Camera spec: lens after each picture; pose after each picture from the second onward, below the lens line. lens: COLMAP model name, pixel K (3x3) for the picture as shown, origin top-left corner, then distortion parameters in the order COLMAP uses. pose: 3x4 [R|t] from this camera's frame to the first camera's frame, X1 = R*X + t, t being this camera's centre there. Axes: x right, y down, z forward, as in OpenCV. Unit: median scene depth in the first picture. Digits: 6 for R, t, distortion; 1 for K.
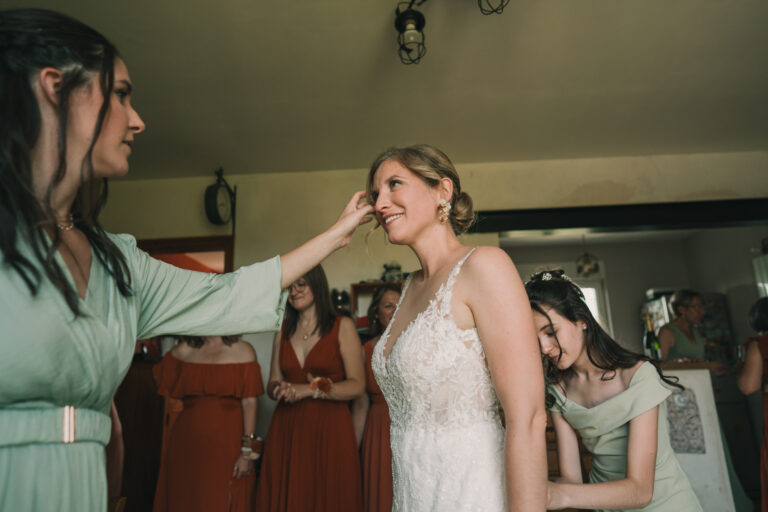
lens RADIAL K [[516.4, 0, 380.1], [0, 516.4, 257.2], [0, 0, 1]] dist [-0.046547, 0.064001]
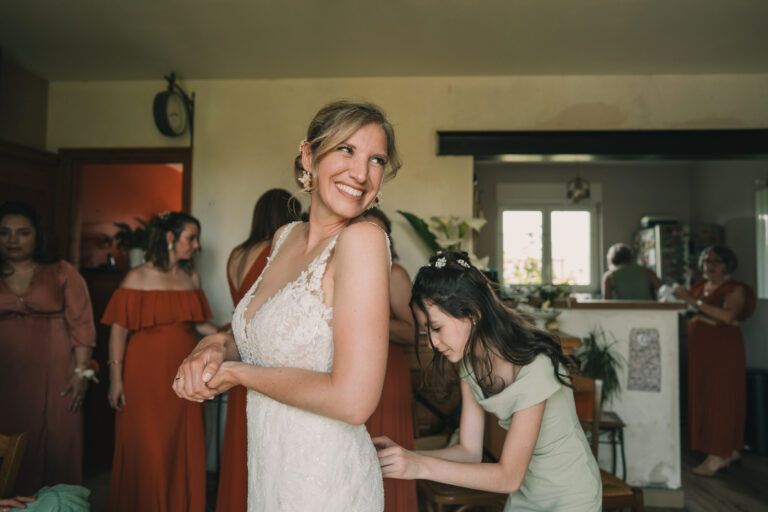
lens RADIAL K [[531.6, 0, 384.0], [0, 531.6, 256.0], [0, 0, 1]] dist [0.003097, 0.004529]
pose [[0.998977, 0.043243, -0.013193, 0.093475], [-0.040043, 0.981752, 0.185901, -0.045198], [0.020991, -0.185182, 0.982480, 0.018970]]
